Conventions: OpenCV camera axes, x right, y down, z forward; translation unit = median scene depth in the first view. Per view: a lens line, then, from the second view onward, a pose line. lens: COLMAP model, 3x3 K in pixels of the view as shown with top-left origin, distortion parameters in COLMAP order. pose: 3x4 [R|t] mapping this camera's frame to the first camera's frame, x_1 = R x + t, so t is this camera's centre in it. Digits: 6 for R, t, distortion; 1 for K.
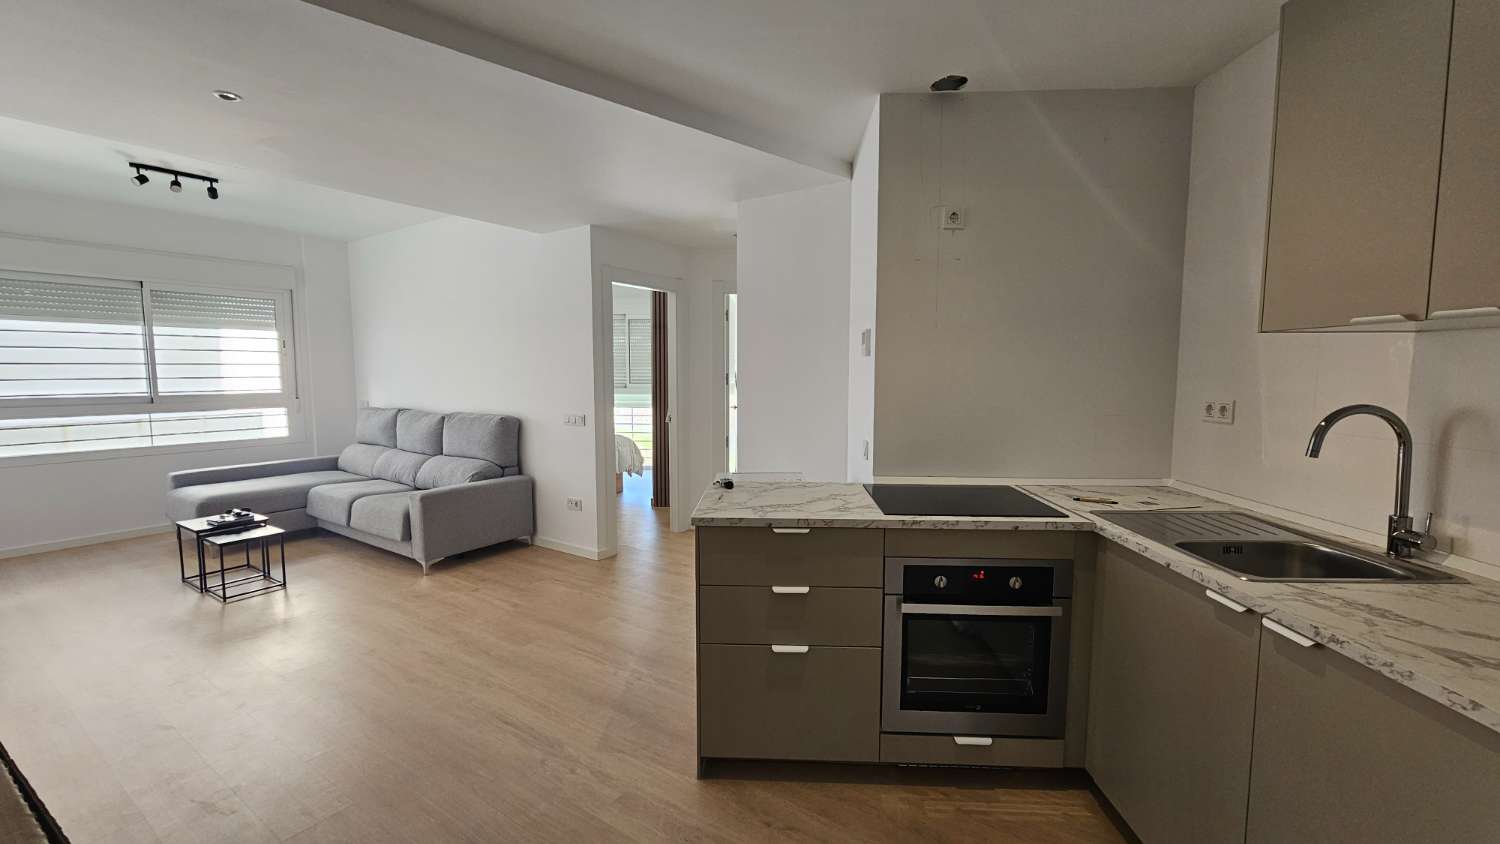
lens RADIAL K [[613.7, 0, 742.5], [0, 613.7, 426.1], [0, 0, 1]] dist [-0.001847, -0.000374]
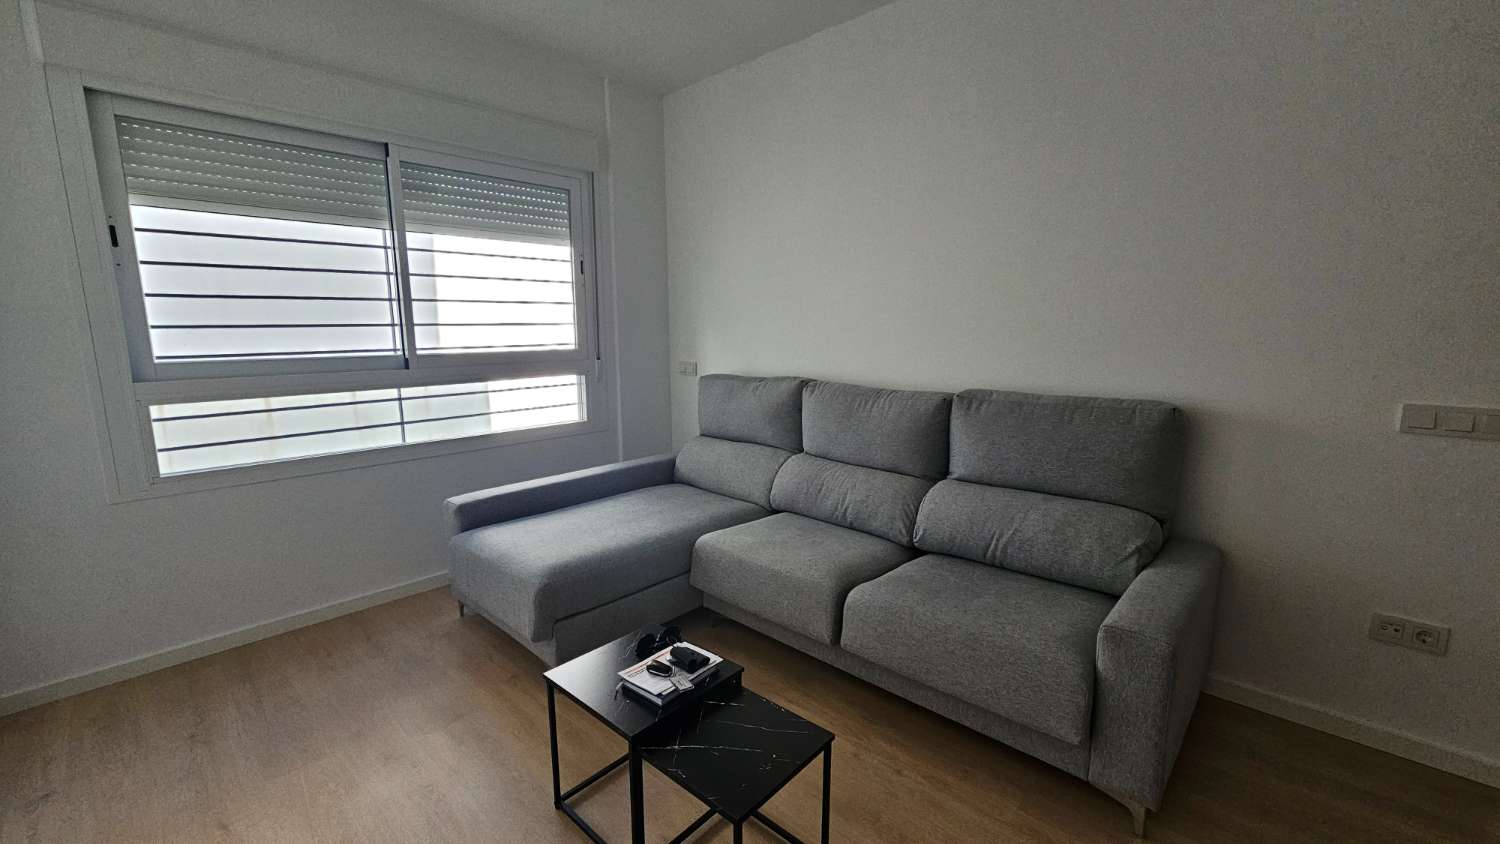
lens RADIAL K [[613.7, 0, 742.5], [0, 613.7, 426.1], [0, 0, 1]] dist [-0.001847, -0.000374]
pose [[0.986566, 0.019492, -0.162194, -1.348108], [-0.008096, 0.997470, 0.070626, -0.064807], [0.163160, -0.068364, 0.984228, 1.165812]]
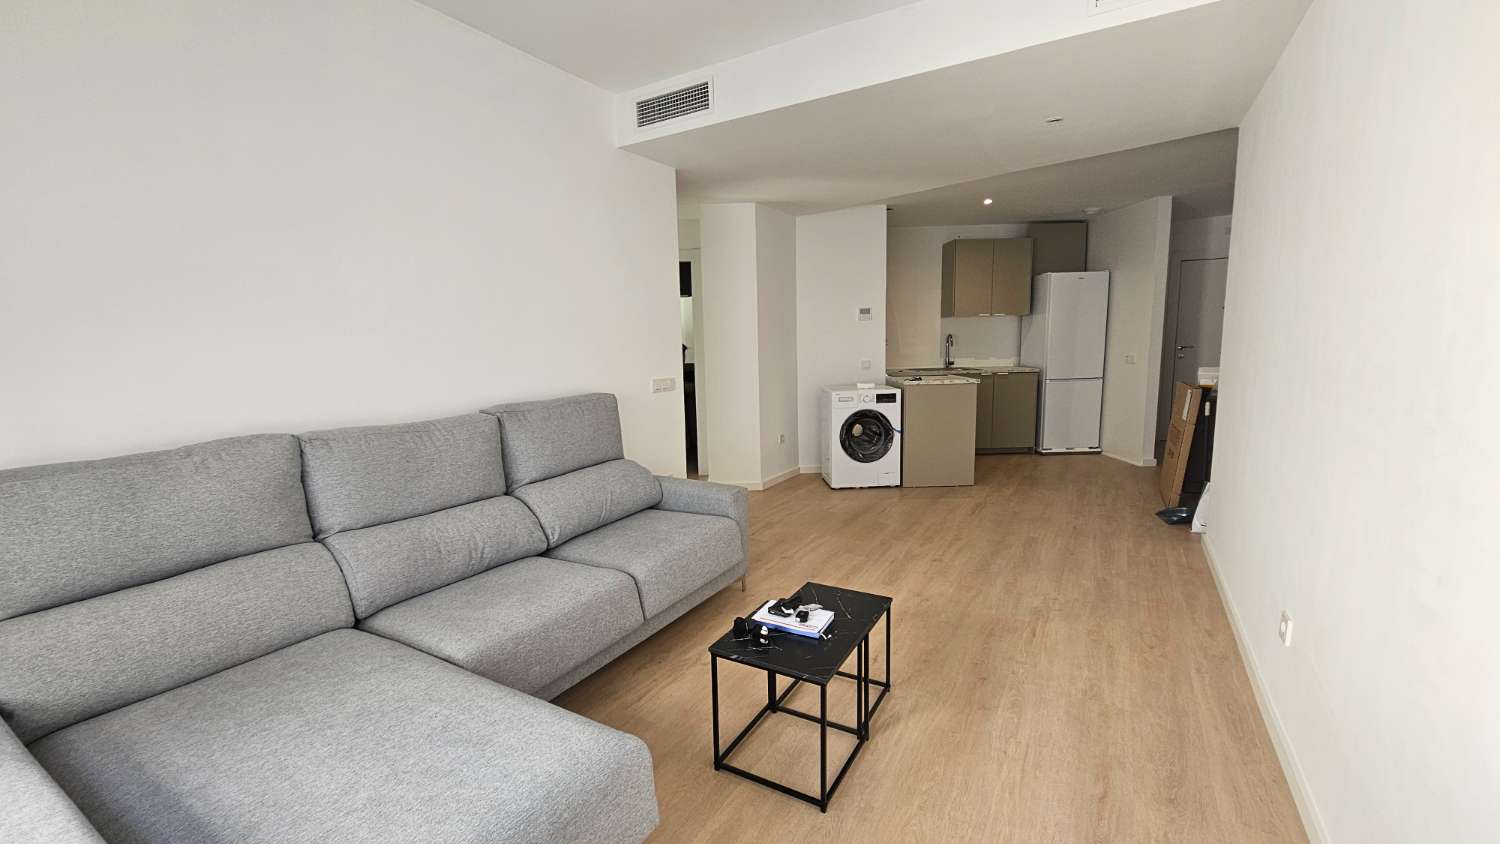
lens RADIAL K [[613.7, 0, 742.5], [0, 613.7, 426.1], [0, 0, 1]] dist [-0.001847, -0.000374]
pose [[-0.050558, -0.138774, 0.989033, -2.404300], [0.117433, 0.982603, 0.143875, -0.137273], [-0.991793, 0.123419, -0.033382, 1.929304]]
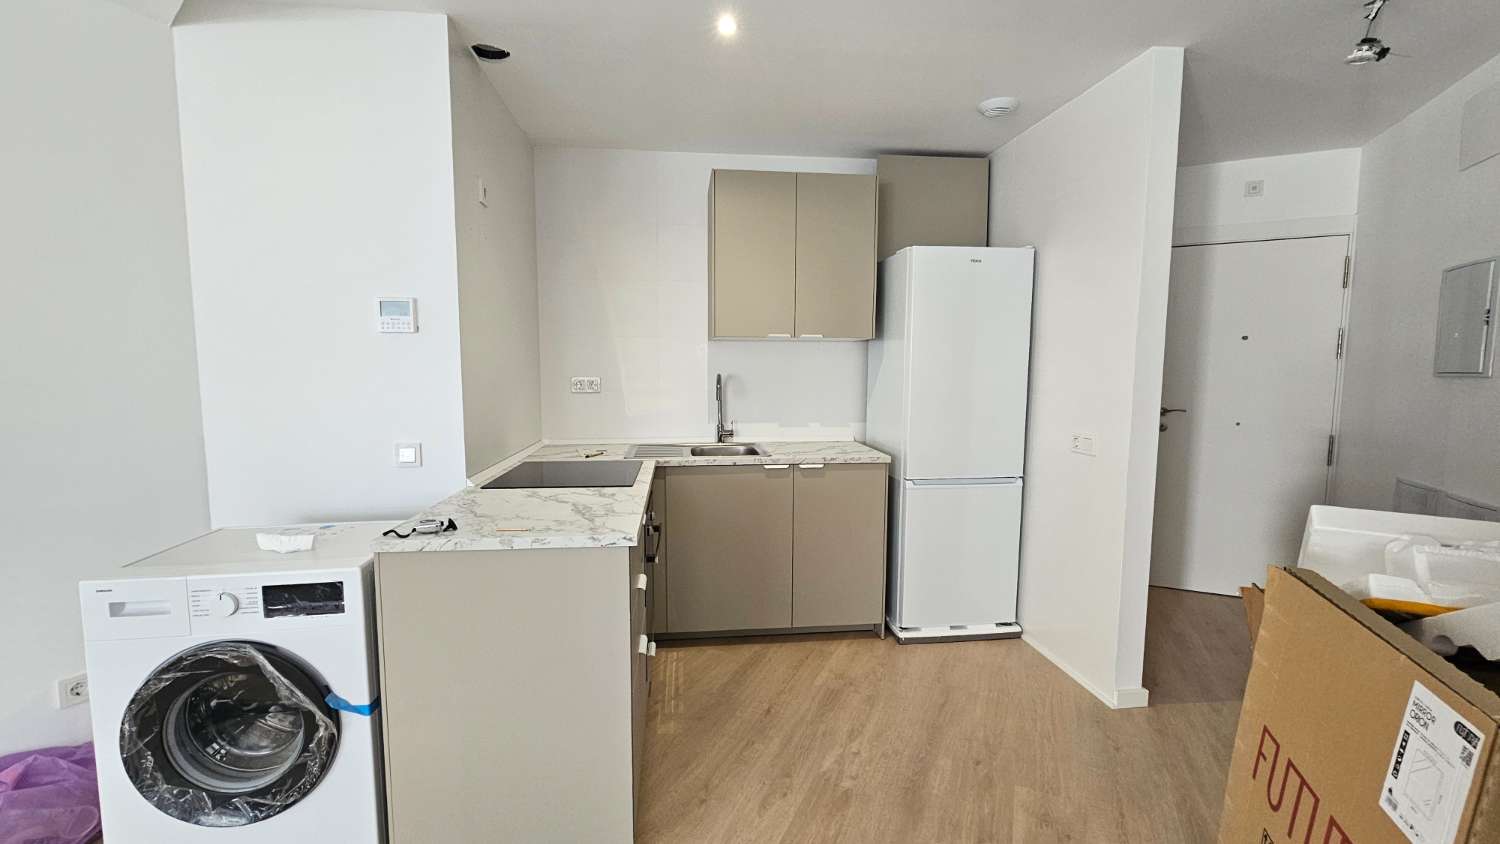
lens RADIAL K [[613.7, 0, 742.5], [0, 613.7, 426.1], [0, 0, 1]] dist [-0.001847, -0.000374]
pose [[-0.156046, -0.089924, 0.983648, -0.788657], [0.090487, 0.990358, 0.104892, -0.051672], [-0.983596, 0.105376, -0.146404, 0.891380]]
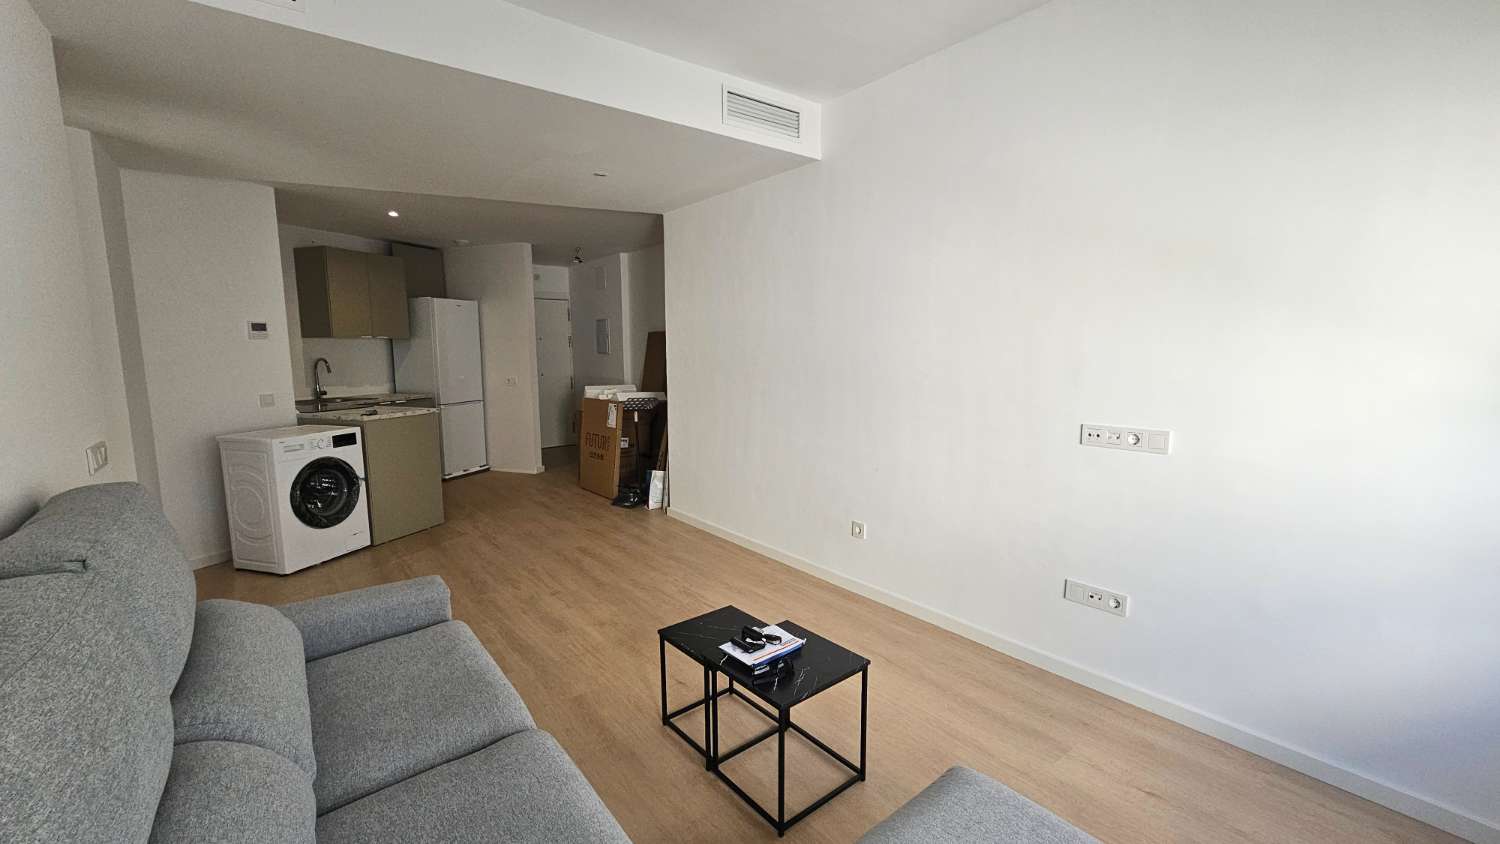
lens RADIAL K [[613.7, 0, 742.5], [0, 613.7, 426.1], [0, 0, 1]] dist [-0.001847, -0.000374]
pose [[-0.952553, -0.029037, 0.302985, -1.782476], [0.038028, 0.976285, 0.213121, -0.229073], [-0.301988, 0.214531, -0.928859, 2.642601]]
